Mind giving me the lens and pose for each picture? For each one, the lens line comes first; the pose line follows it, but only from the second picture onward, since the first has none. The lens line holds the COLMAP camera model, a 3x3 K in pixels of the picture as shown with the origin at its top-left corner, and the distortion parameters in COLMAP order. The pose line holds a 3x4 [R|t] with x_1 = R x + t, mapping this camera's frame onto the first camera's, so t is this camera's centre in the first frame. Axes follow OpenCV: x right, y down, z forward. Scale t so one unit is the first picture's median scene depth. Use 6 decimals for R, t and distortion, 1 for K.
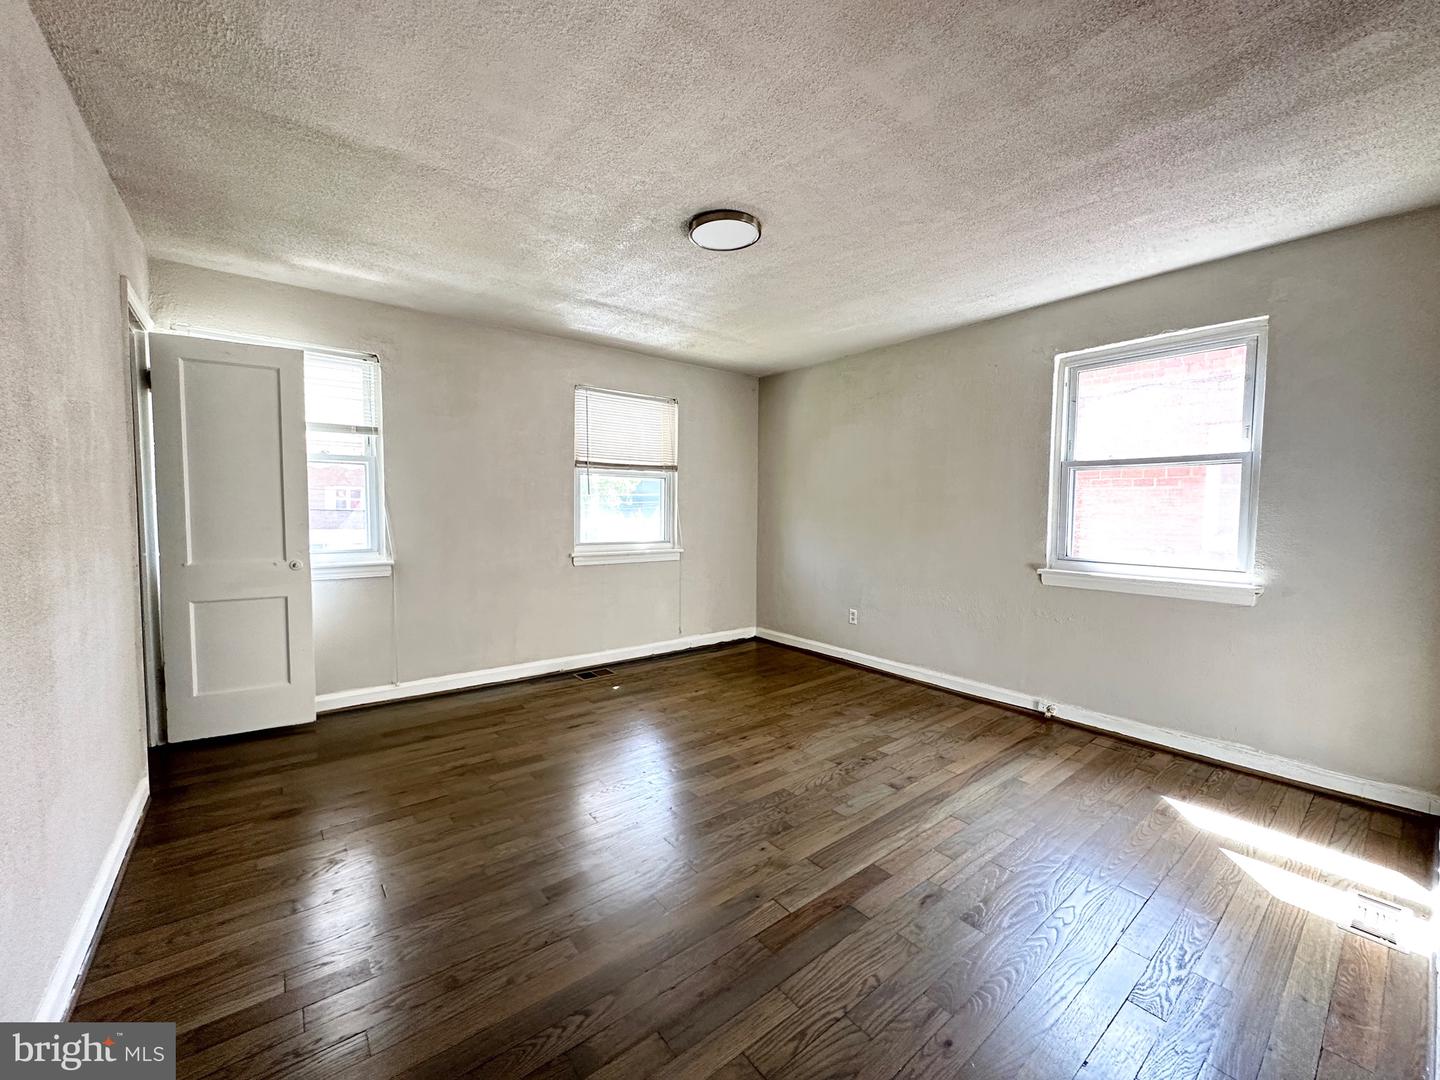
lens RADIAL K [[575.3, 0, 719.7], [0, 575.3, 540.4], [0, 0, 1]] dist [-0.000757, 0.000312]
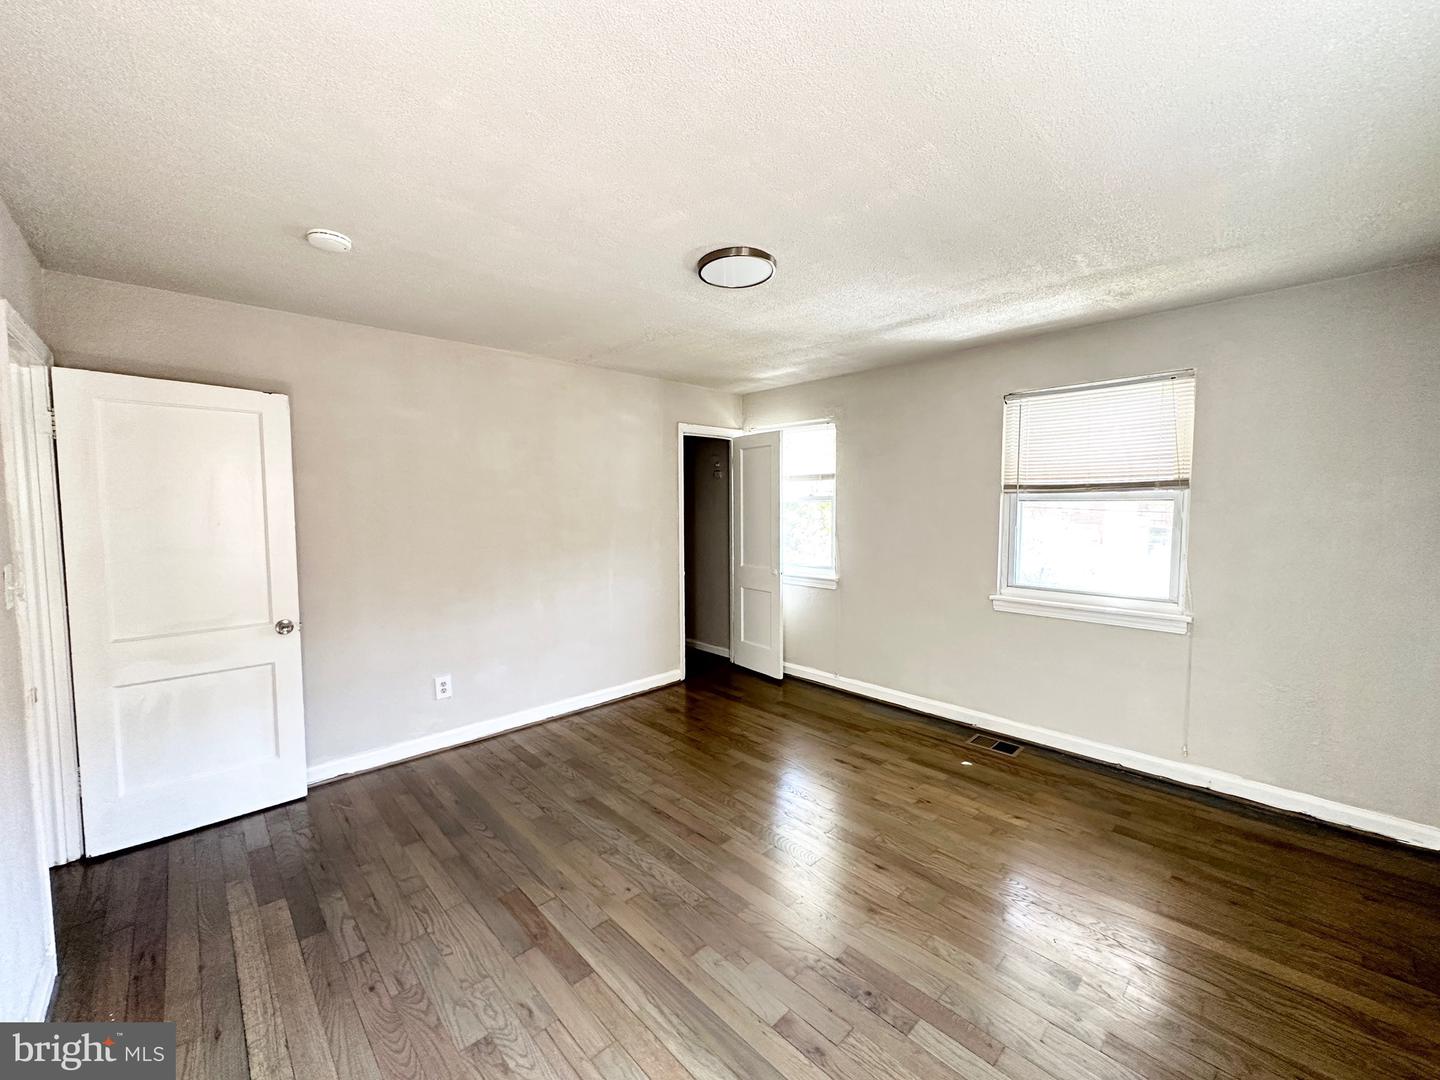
lens RADIAL K [[575.3, 0, 719.2], [0, 575.3, 540.5], [0, 0, 1]] dist [-0.000757, 0.000312]
pose [[0.092270, 0.055198, -0.994203, 0.682394], [-0.049816, 0.997468, 0.050756, -0.100895], [0.994487, 0.044844, 0.094786, 0.641638]]
